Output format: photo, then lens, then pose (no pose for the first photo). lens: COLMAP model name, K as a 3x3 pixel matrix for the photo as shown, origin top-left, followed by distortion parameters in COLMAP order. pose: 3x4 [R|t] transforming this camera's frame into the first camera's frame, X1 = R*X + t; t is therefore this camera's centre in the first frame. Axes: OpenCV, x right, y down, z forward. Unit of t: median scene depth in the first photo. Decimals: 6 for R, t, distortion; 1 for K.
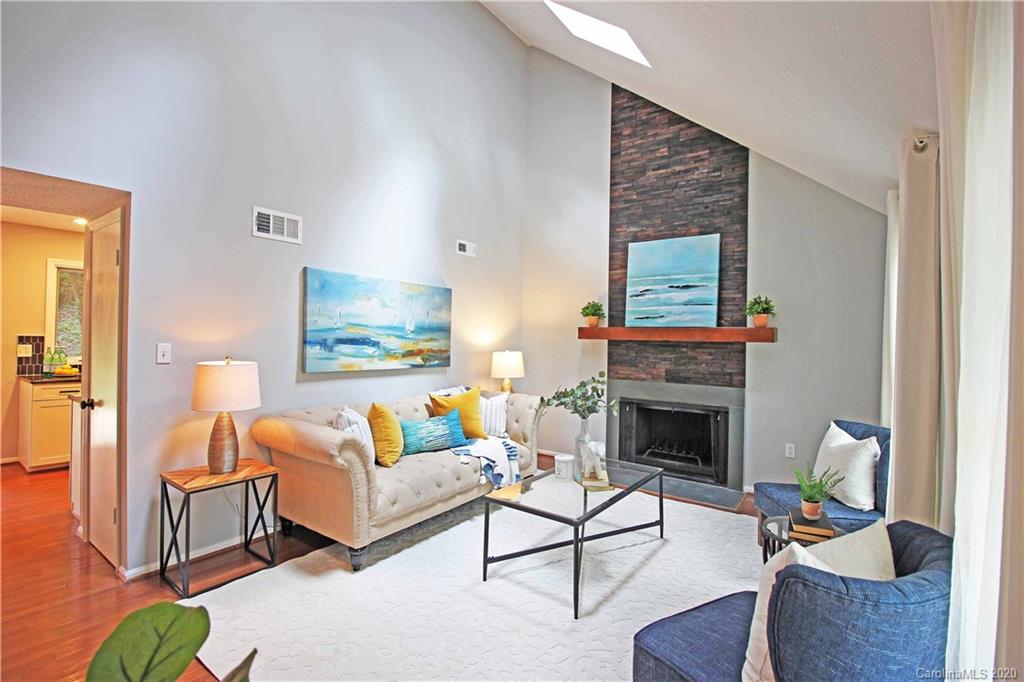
lens RADIAL K [[470.8, 0, 514.3], [0, 470.8, 334.4], [0, 0, 1]] dist [-0.013482, -0.006760]
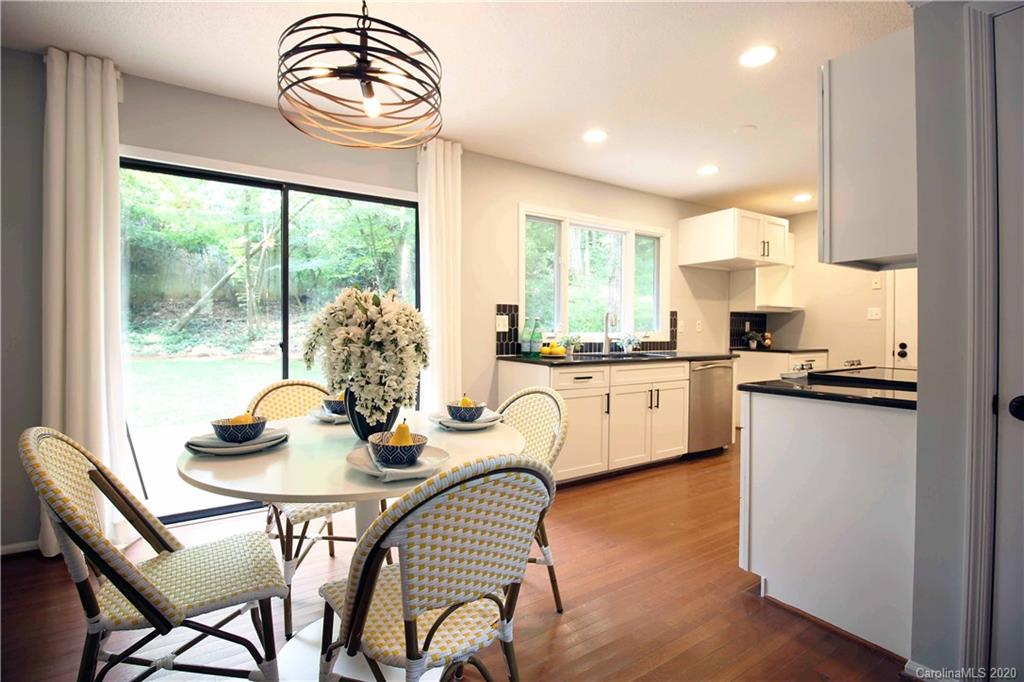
lens RADIAL K [[470.8, 0, 501.1], [0, 470.8, 335.6], [0, 0, 1]] dist [-0.013482, -0.006760]
pose [[0.921600, -0.005362, -0.388105, -0.825356], [0.013260, 0.999756, 0.017676, 0.044977], [0.387915, -0.021437, 0.921446, 0.291983]]
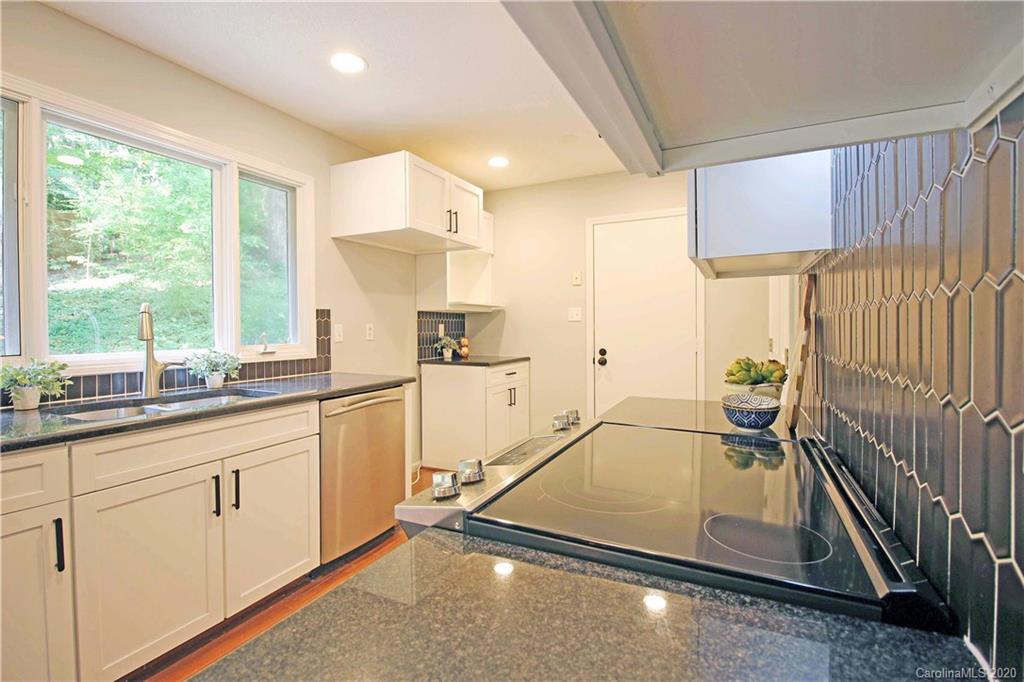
lens RADIAL K [[470.8, 0, 506.8], [0, 470.8, 334.7], [0, 0, 1]] dist [-0.013482, -0.006760]
pose [[0.987323, -0.022574, 0.157110, -0.721577], [0.018077, 0.999387, 0.029993, 0.033961], [-0.157691, -0.026773, 0.987126, 0.743886]]
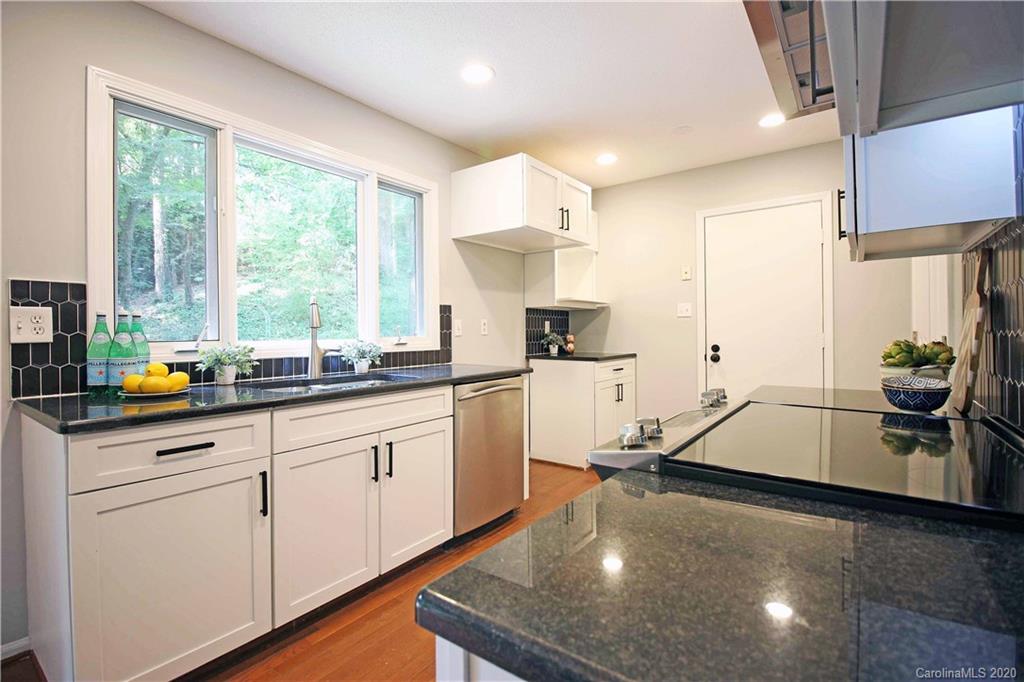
lens RADIAL K [[470.8, 0, 505.4], [0, 470.8, 336.0], [0, 0, 1]] dist [-0.013482, -0.006760]
pose [[0.999403, -0.023115, -0.025675, -0.766147], [0.023617, 0.999533, 0.019404, 0.049379], [0.025215, -0.019999, 0.999482, 0.724101]]
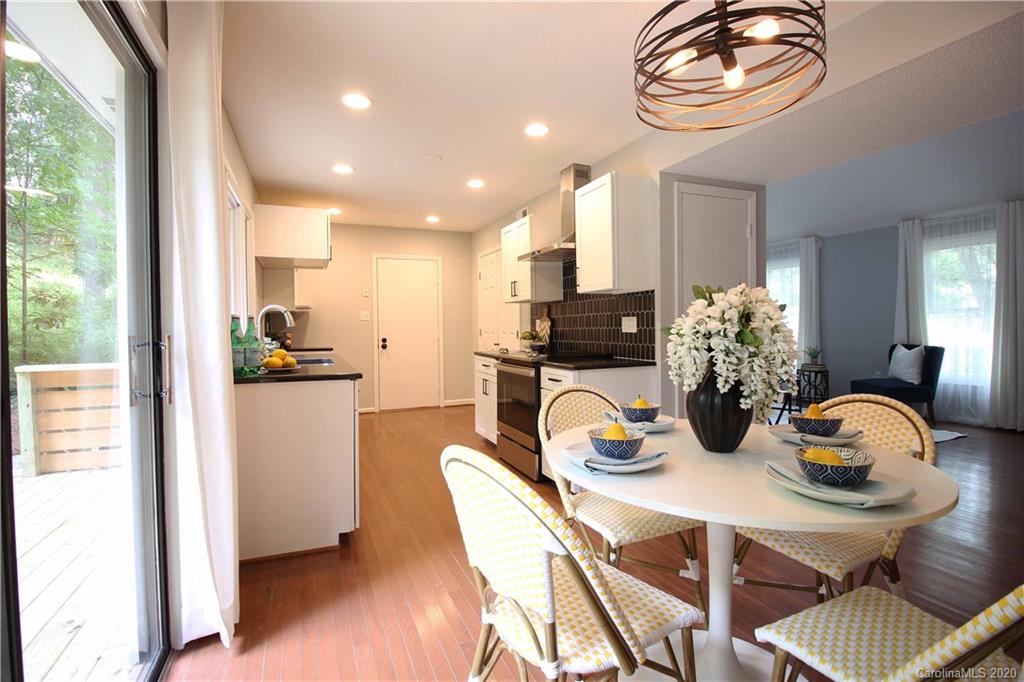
lens RADIAL K [[470.8, 0, 510.6], [0, 470.8, 336.5], [0, 0, 1]] dist [-0.013482, -0.006760]
pose [[0.504560, -0.036011, 0.862625, -1.440686], [0.007199, 0.999271, 0.037504, 0.036177], [-0.863347, -0.012713, 0.504451, 0.560988]]
